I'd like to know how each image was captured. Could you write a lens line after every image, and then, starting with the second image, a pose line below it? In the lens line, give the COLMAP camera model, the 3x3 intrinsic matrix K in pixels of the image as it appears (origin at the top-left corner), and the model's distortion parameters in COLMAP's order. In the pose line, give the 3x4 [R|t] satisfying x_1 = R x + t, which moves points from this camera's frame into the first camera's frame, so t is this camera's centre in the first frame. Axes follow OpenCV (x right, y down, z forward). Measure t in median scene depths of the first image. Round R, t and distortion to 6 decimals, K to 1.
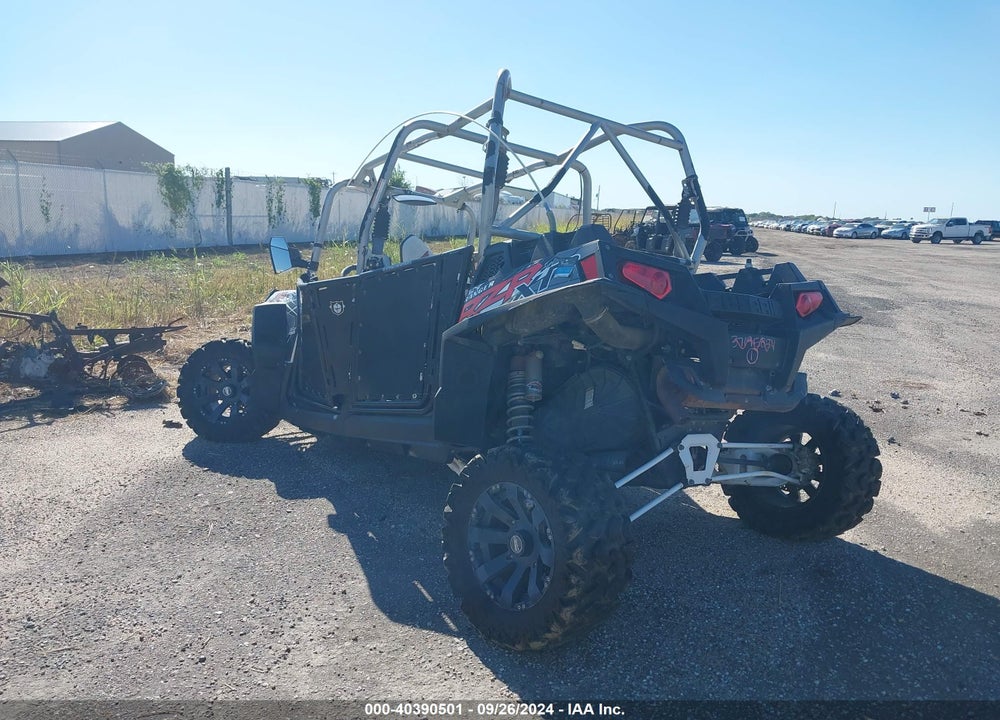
lens RADIAL K [[797.3, 0, 500.0], [0, 797.3, 360.0], [0, 0, 1]] dist [0.046847, -0.001042]
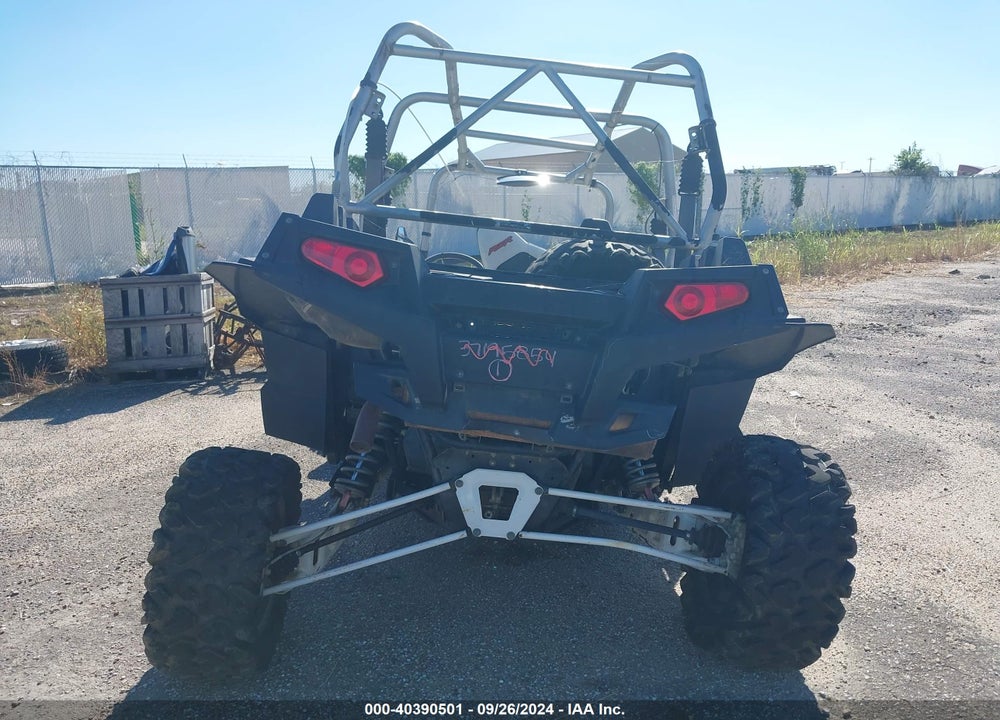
lens RADIAL K [[790.7, 0, 522.8], [0, 790.7, 371.1], [0, 0, 1]] dist [-0.006878, 0.035461]
pose [[0.804546, 0.076731, -0.588913, 0.612132], [-0.063035, 0.997050, 0.043794, -0.029830], [0.590536, 0.001888, 0.807009, 0.369239]]
